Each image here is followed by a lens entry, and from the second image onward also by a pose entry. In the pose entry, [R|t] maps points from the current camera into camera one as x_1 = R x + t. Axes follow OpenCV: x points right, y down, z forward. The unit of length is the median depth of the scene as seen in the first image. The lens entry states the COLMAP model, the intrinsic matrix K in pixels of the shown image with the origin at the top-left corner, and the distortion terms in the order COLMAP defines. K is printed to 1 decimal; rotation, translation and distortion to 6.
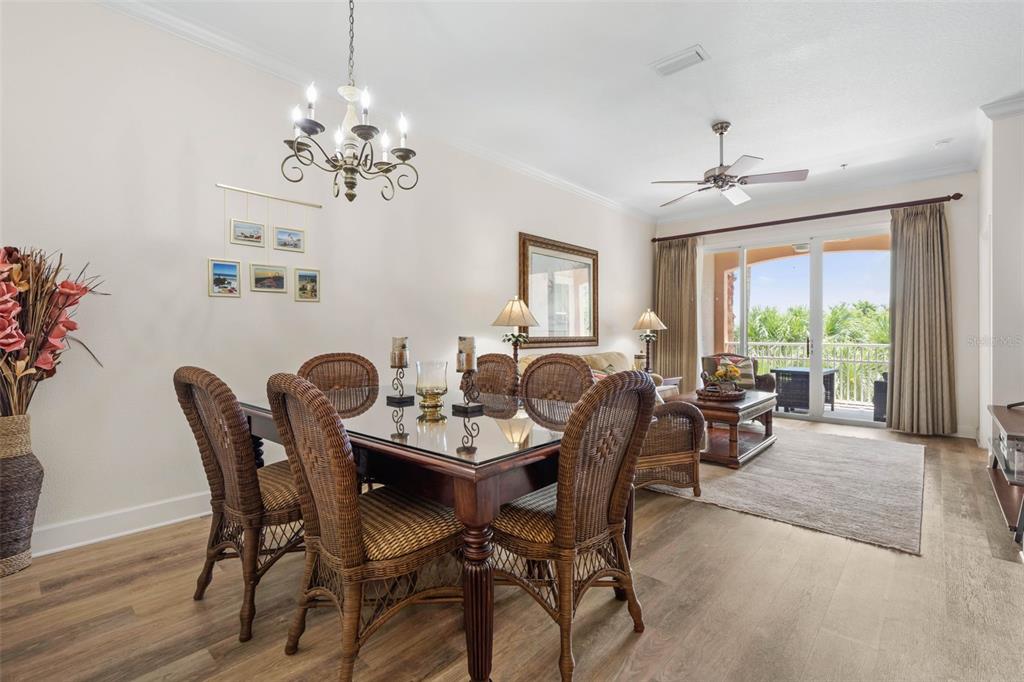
lens RADIAL K [[454.8, 0, 519.1], [0, 454.8, 335.2], [0, 0, 1]] dist [0.006544, 0.000927]
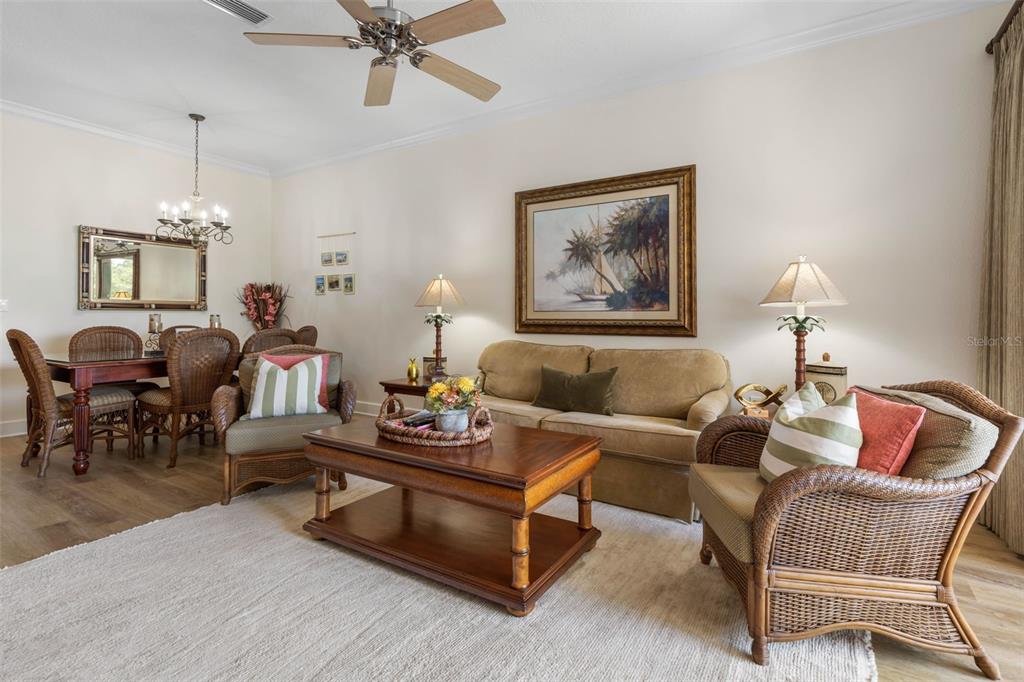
lens RADIAL K [[475.1, 0, 521.0], [0, 475.1, 315.9], [0, 0, 1]] dist [0.009856, -0.002180]
pose [[0.192424, 0.001757, -0.981310, 1.362501], [-0.006593, 0.999978, 0.000498, -0.002352], [0.981290, 0.006374, 0.192432, 1.342058]]
